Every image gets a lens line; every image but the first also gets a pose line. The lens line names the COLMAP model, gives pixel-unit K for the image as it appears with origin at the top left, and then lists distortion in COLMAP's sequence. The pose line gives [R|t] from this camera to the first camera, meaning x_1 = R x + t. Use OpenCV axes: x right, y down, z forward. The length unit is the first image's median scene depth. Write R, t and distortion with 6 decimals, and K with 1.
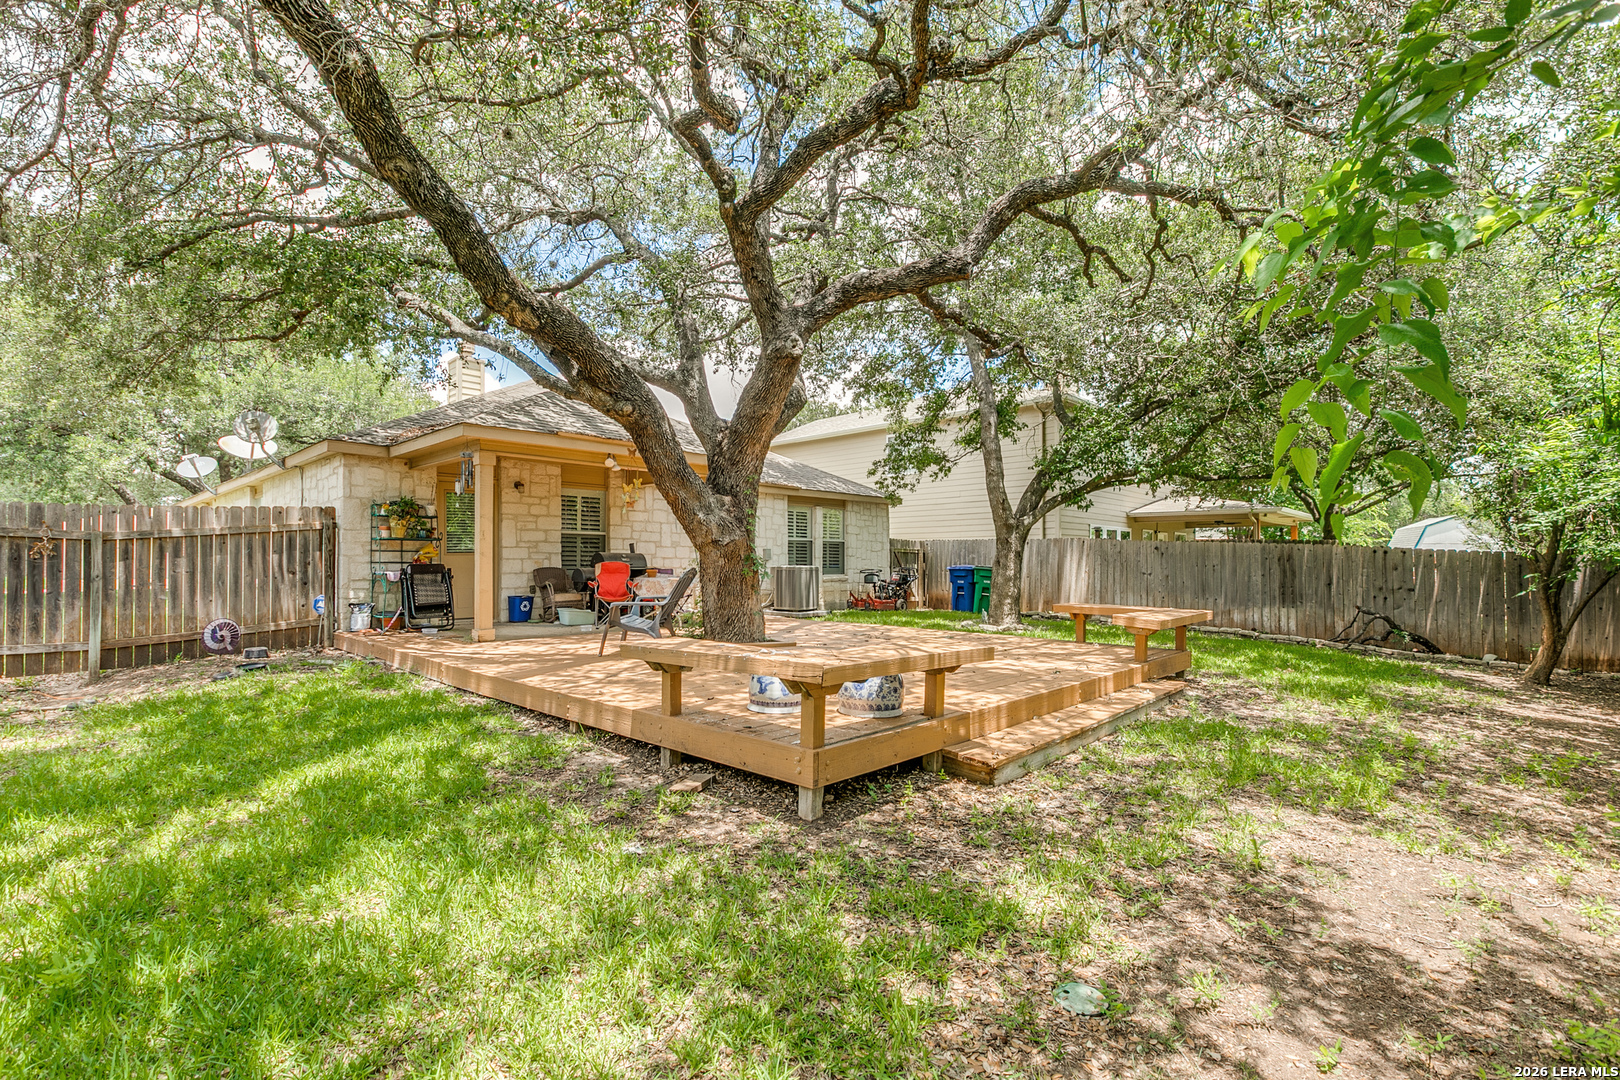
lens RADIAL K [[740.6, 0, 814.8], [0, 740.6, 557.3], [0, 0, 1]] dist [0.001849, 0.000209]
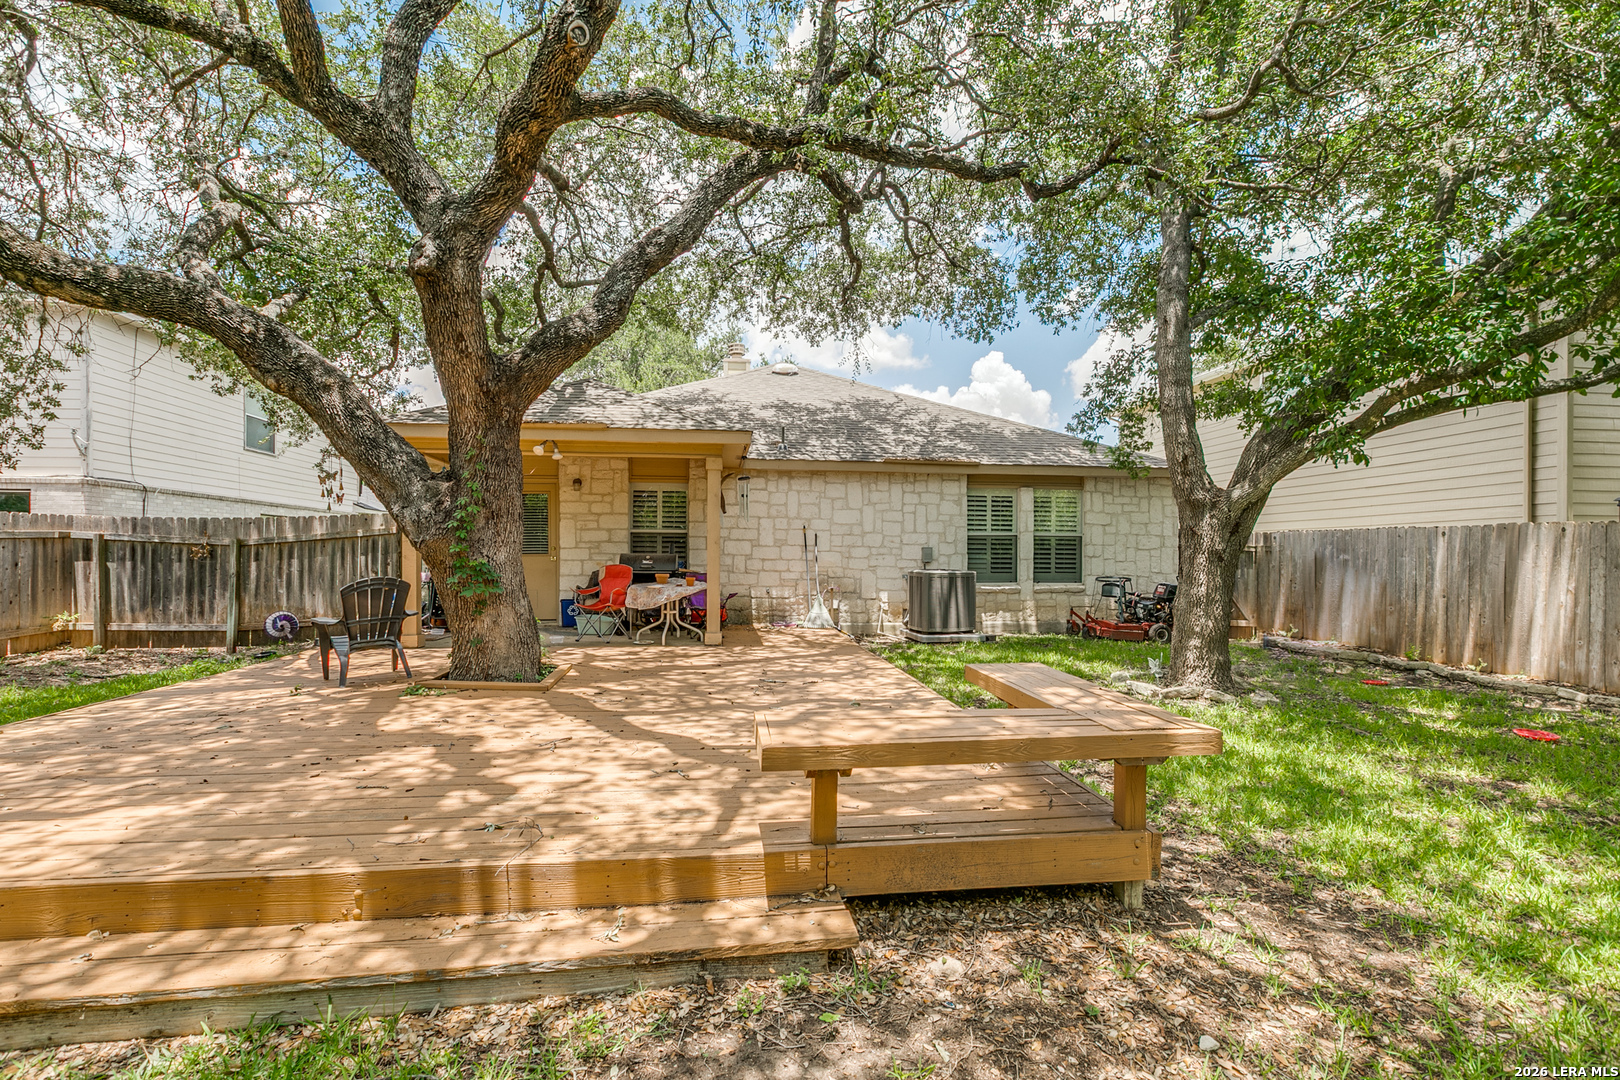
lens RADIAL K [[728.7, 0, 808.4], [0, 728.7, 560.4], [0, 0, 1]] dist [-0.000453, 0.000021]
pose [[0.767379, 0.001188, -0.641192, 0.519479], [-0.000111, 0.999999, 0.001720, 0.000634], [0.641194, -0.001249, 0.767378, 0.585503]]
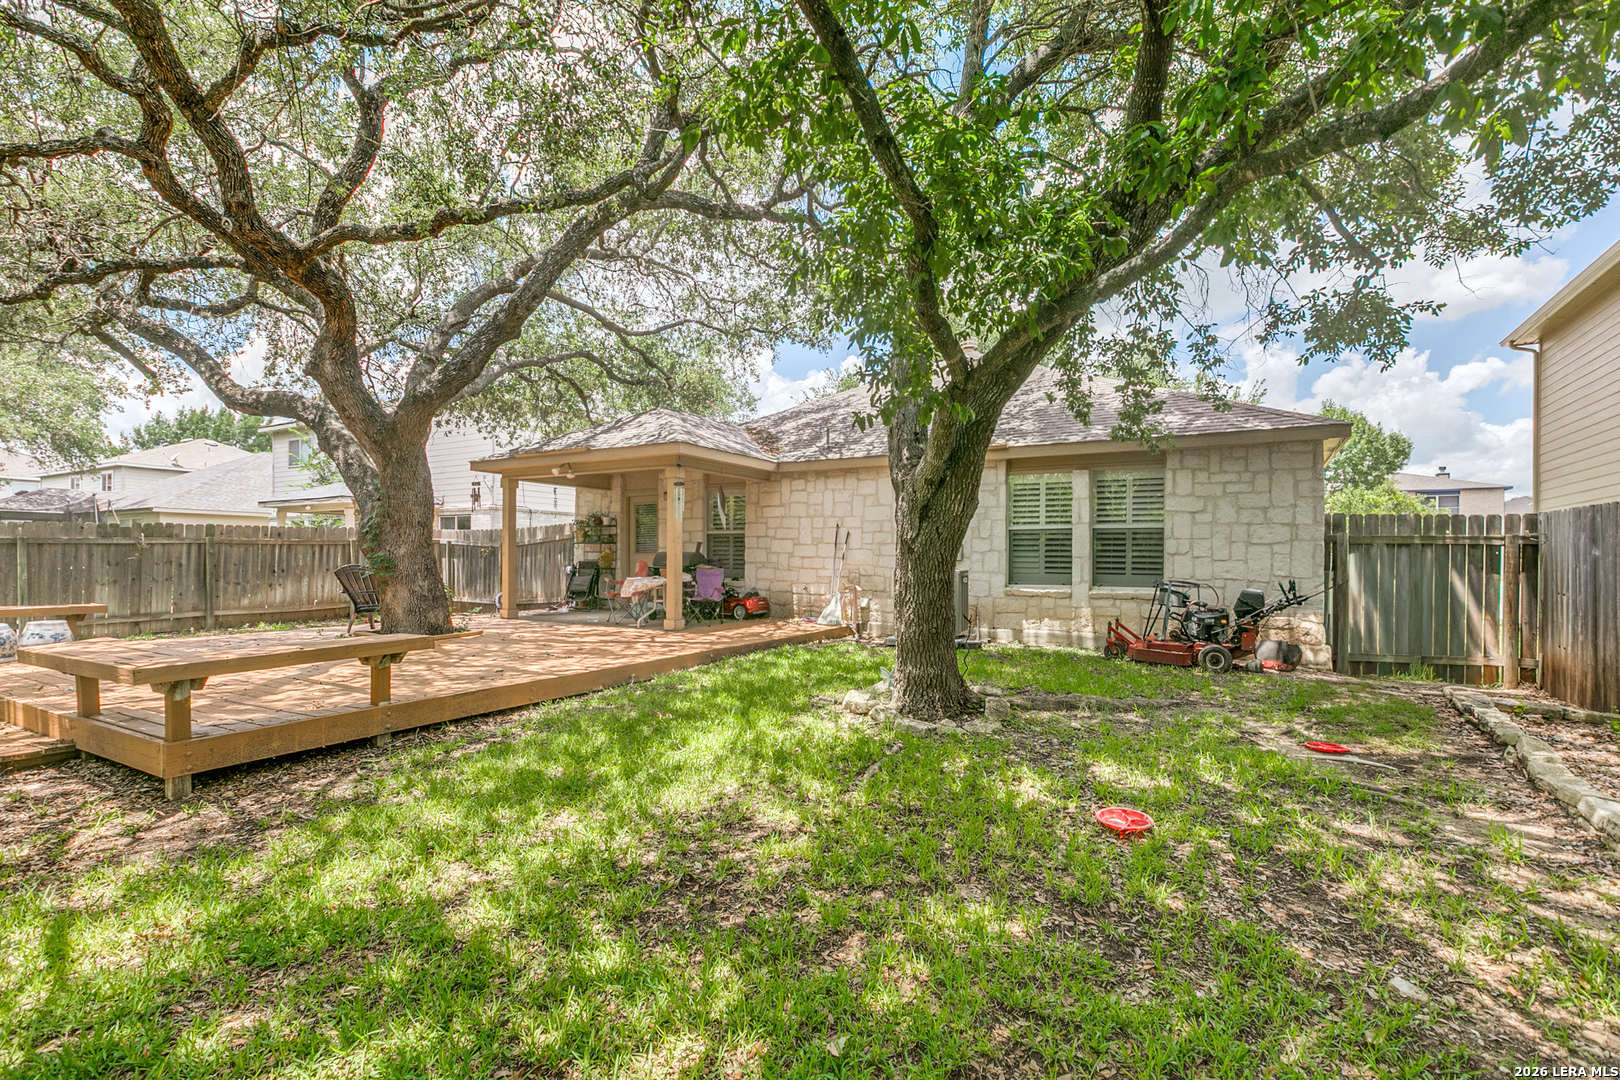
lens RADIAL K [[740.6, 0, 814.8], [0, 740.6, 557.3], [0, 0, 1]] dist [0.001849, 0.000209]
pose [[0.232985, -0.005593, -0.972464, 0.931398], [-0.005455, 0.999960, -0.007058, 0.010429], [0.972465, 0.006950, 0.232945, 1.170878]]
